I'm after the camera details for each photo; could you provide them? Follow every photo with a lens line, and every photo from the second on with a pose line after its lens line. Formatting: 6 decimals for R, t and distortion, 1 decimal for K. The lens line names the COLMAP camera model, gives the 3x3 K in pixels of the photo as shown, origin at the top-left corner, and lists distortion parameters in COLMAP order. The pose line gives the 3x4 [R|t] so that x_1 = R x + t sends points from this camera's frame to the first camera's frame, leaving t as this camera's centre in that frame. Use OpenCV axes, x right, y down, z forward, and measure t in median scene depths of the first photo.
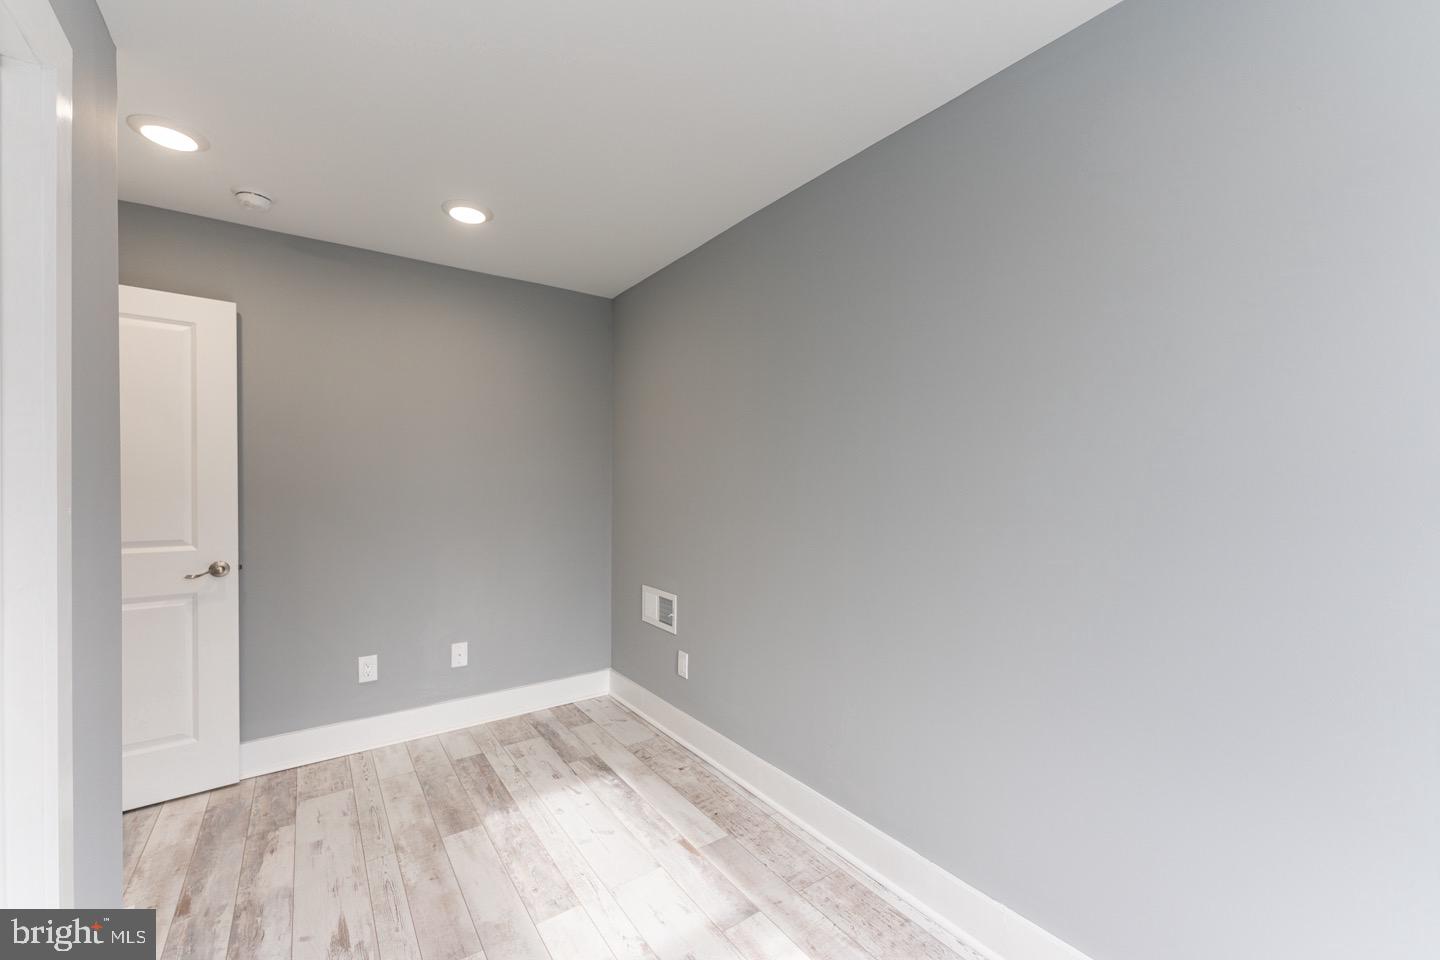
lens RADIAL K [[576.1, 0, 722.5], [0, 576.1, 478.8], [0, 0, 1]] dist [0.002712, 0.001032]
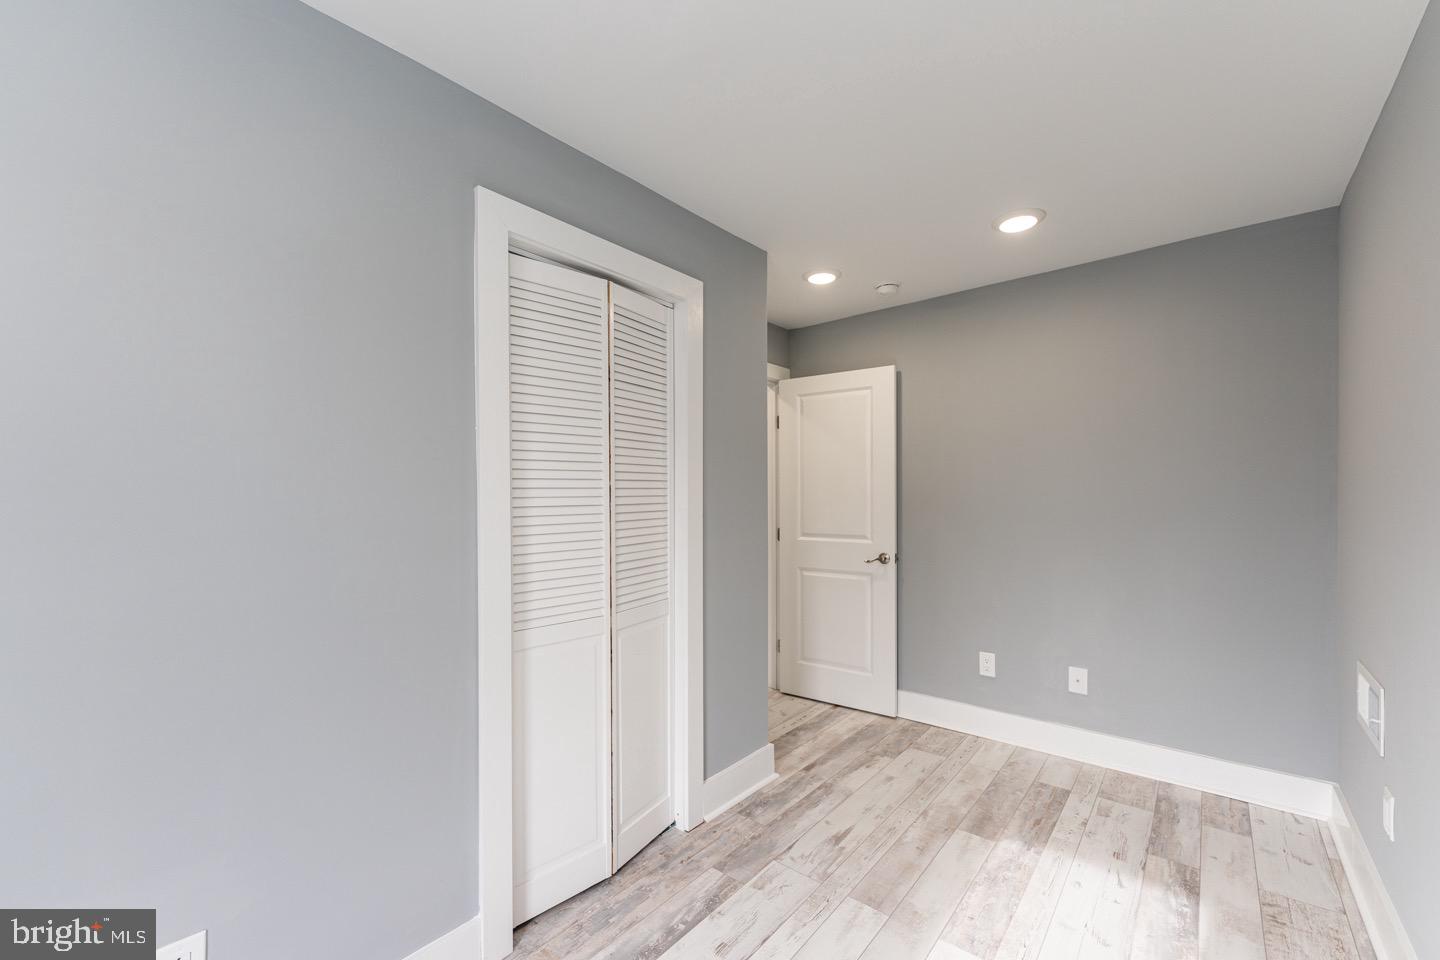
lens RADIAL K [[576.1, 0, 714.8], [0, 576.1, 481.1], [0, 0, 1]] dist [0.002712, 0.001032]
pose [[0.257083, -0.028489, -0.965969, 0.383562], [0.013707, 0.999572, -0.025832, 0.000202], [0.966292, -0.006599, 0.257364, 0.252158]]
